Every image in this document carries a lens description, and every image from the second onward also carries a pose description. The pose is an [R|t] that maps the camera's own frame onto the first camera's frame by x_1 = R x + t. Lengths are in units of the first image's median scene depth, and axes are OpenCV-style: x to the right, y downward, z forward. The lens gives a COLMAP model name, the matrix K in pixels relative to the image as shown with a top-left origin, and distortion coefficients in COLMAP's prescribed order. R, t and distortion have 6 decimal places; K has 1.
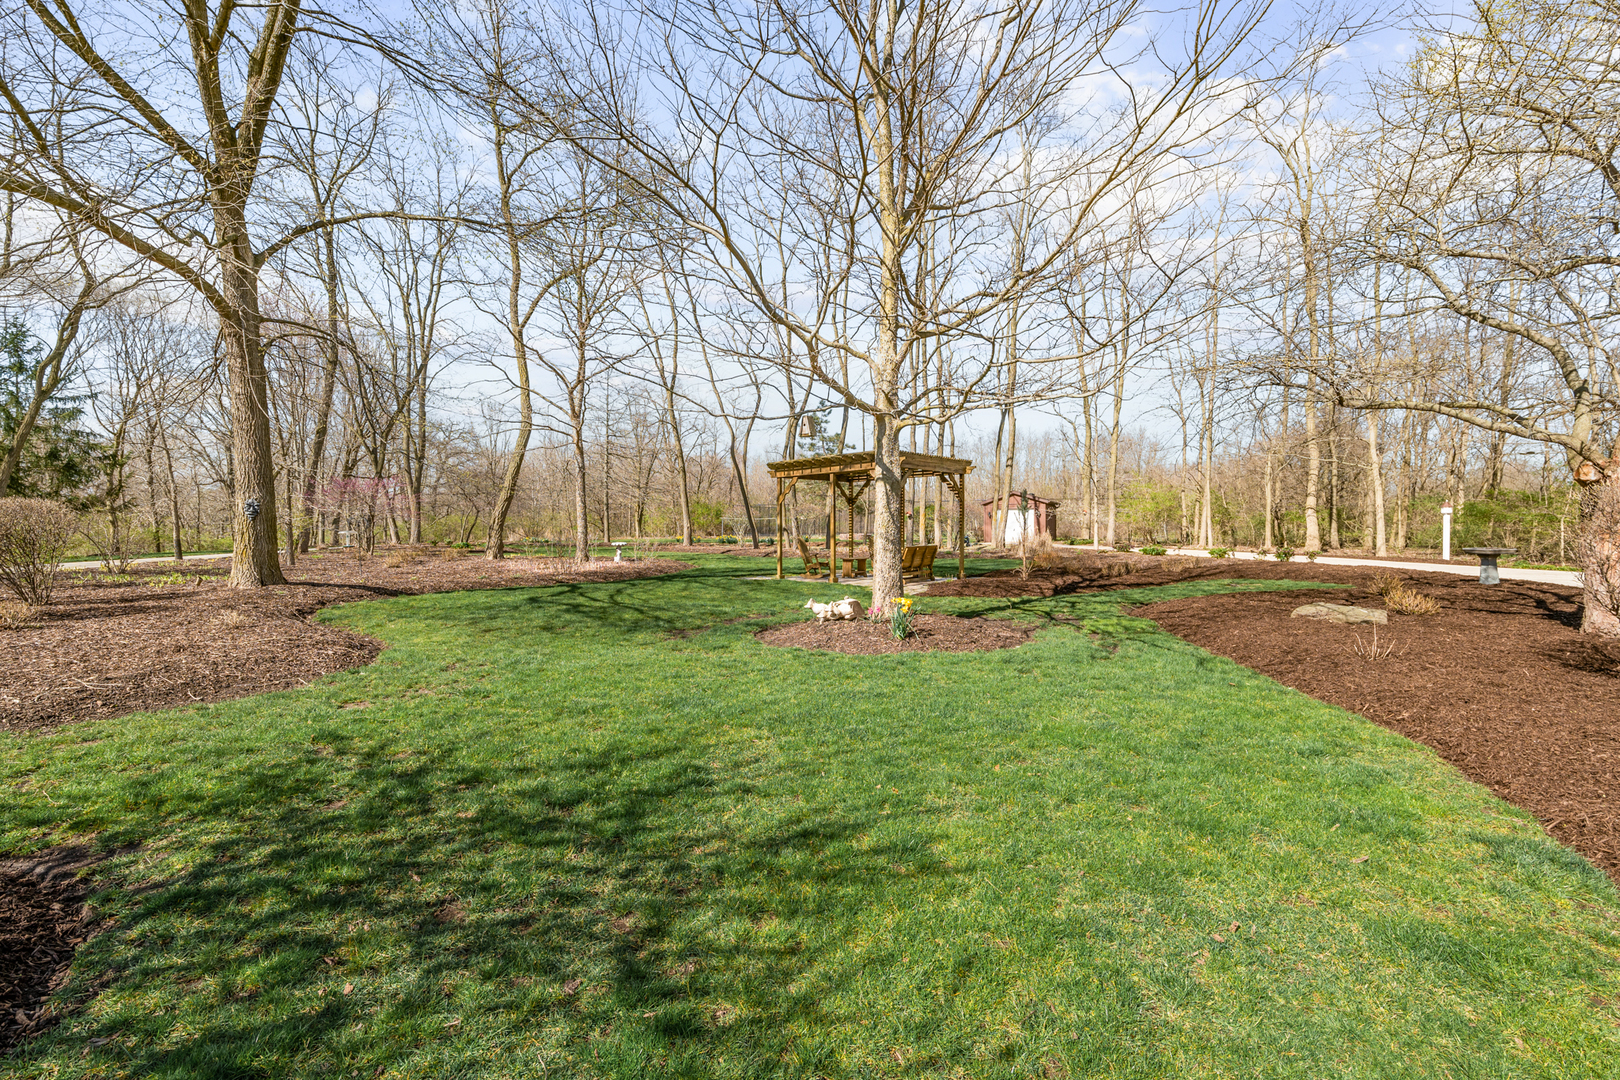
lens RADIAL K [[659.6, 0, 799.6], [0, 659.6, 541.3], [0, 0, 1]] dist [-0.000391, 0.000027]
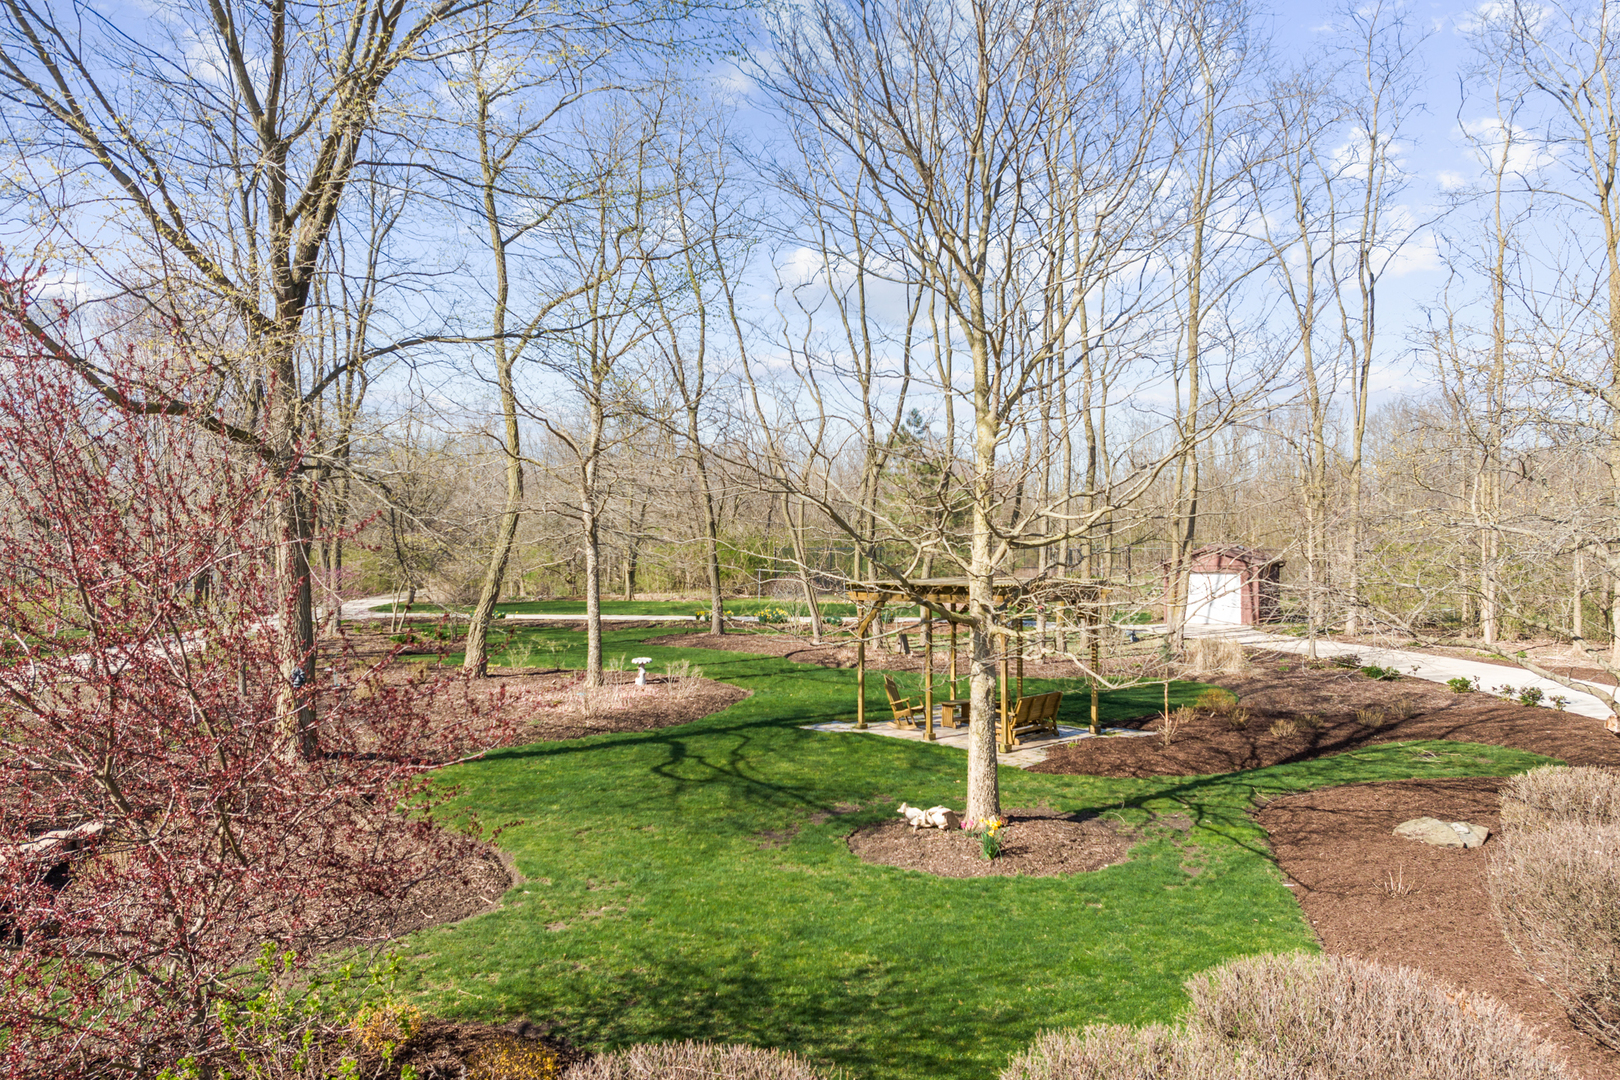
lens RADIAL K [[1132.7, 0, 810.0], [0, 1132.7, 540.0], [0, 0, 1]] dist [-0.026094, -0.001105]
pose [[0.998356, 0.001125, -0.057306, -0.023258], [-0.002458, 0.999728, -0.023193, -0.229835], [0.057264, 0.023296, 0.998087, -0.600489]]
